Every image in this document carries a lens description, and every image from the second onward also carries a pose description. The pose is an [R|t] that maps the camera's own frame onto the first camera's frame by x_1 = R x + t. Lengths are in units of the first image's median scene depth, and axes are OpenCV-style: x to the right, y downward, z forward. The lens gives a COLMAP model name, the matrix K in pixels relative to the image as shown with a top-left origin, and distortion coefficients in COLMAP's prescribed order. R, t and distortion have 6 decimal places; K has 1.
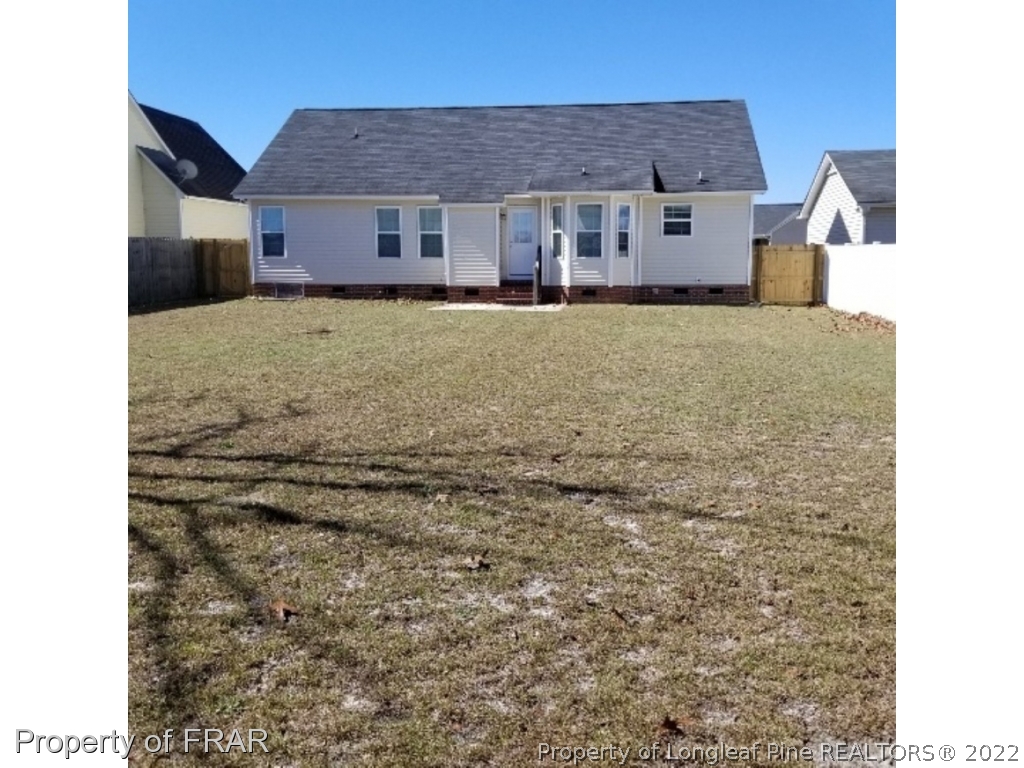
lens RADIAL K [[864.1, 0, 512.0], [0, 864.1, 384.0], [0, 0, 1]] dist [0.088270, -0.188426]
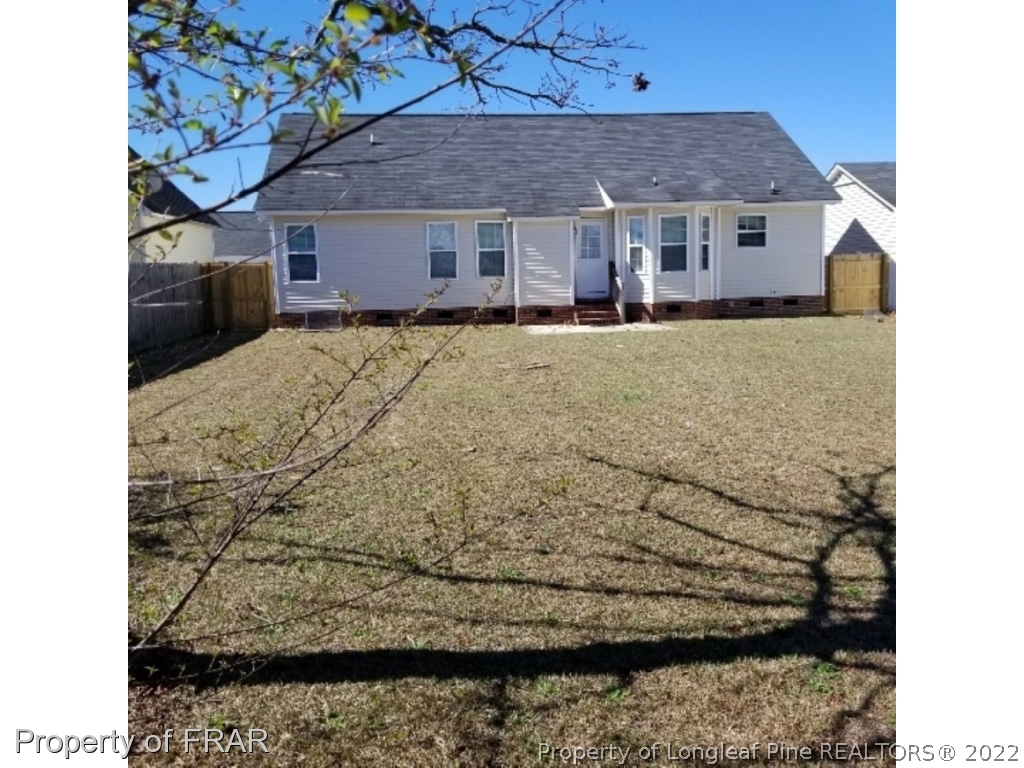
lens RADIAL K [[864.1, 0, 512.0], [0, 864.1, 384.0], [0, 0, 1]] dist [0.088270, -0.188426]
pose [[0.968352, -0.057713, 0.242822, -0.312705], [0.062853, 0.997932, -0.013466, -0.021454], [-0.241543, 0.028302, 0.969977, 0.123981]]
